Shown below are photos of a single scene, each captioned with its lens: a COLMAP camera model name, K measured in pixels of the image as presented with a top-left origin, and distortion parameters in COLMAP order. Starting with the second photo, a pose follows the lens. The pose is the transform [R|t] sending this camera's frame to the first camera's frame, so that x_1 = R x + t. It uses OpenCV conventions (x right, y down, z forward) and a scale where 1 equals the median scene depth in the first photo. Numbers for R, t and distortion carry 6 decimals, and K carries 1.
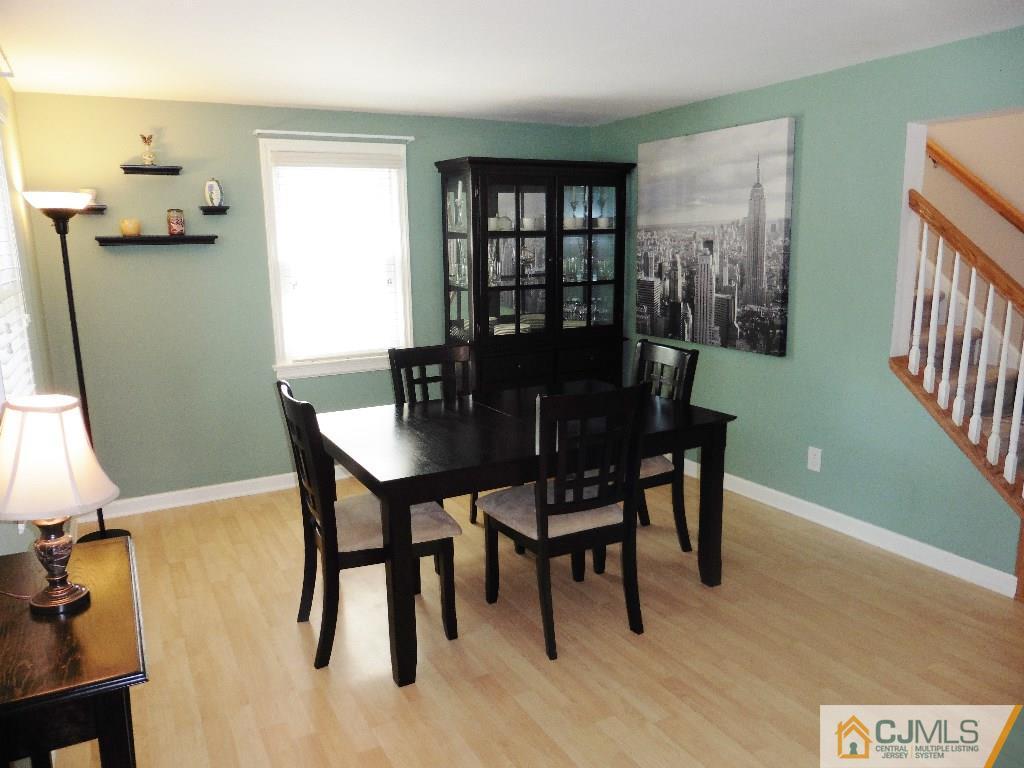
lens RADIAL K [[742.9, 0, 507.8], [0, 742.9, 384.7], [0, 0, 1]] dist [-0.034192, 0.011713]
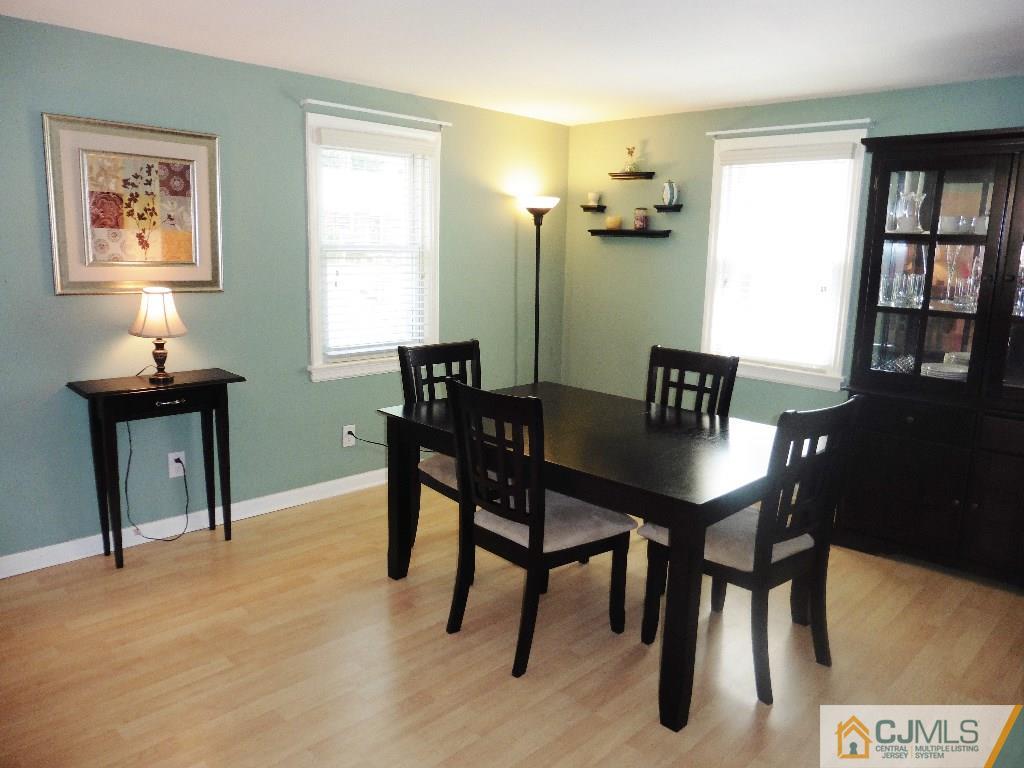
lens RADIAL K [[742.9, 0, 508.9], [0, 742.9, 378.5], [0, 0, 1]] dist [-0.034192, 0.011713]
pose [[0.283706, 0.204566, -0.936837, 0.670457], [-0.210267, 0.966474, 0.147361, -0.101948], [0.935574, 0.155179, 0.317208, 0.460824]]
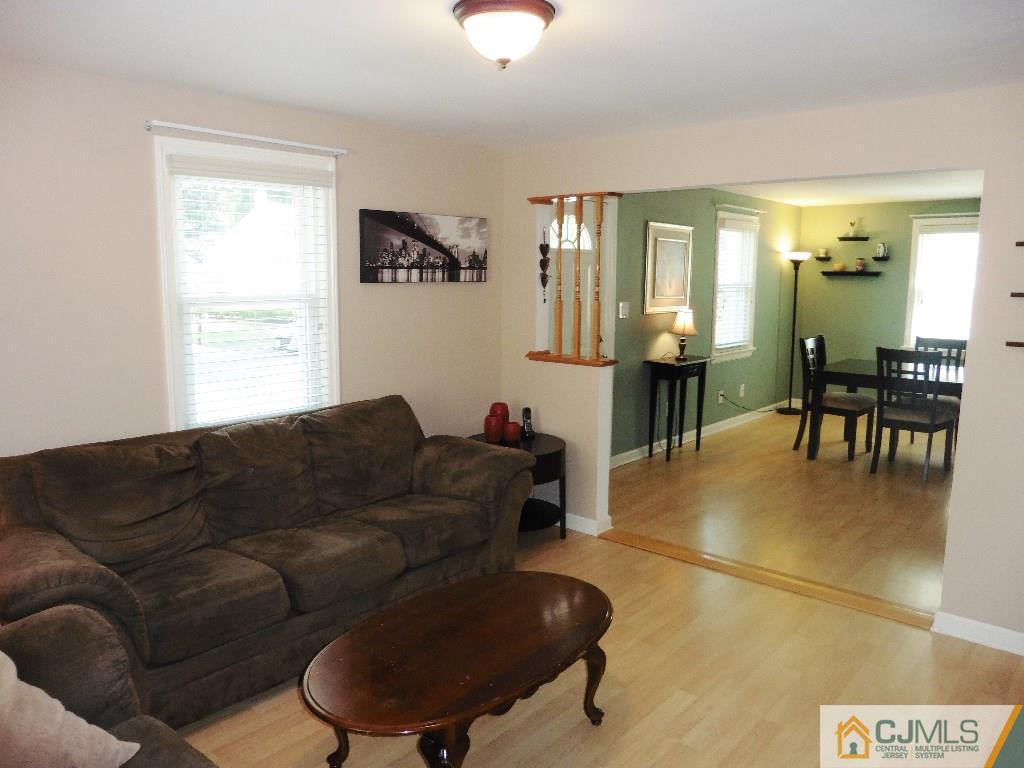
lens RADIAL K [[742.9, 0, 509.5], [0, 742.9, 363.7], [0, 0, 1]] dist [-0.034192, 0.011713]
pose [[0.337645, 0.136457, -0.931330, 1.105949], [-0.187212, 0.979404, 0.075629, 0.065109], [0.922468, 0.148821, 0.356237, -0.526966]]
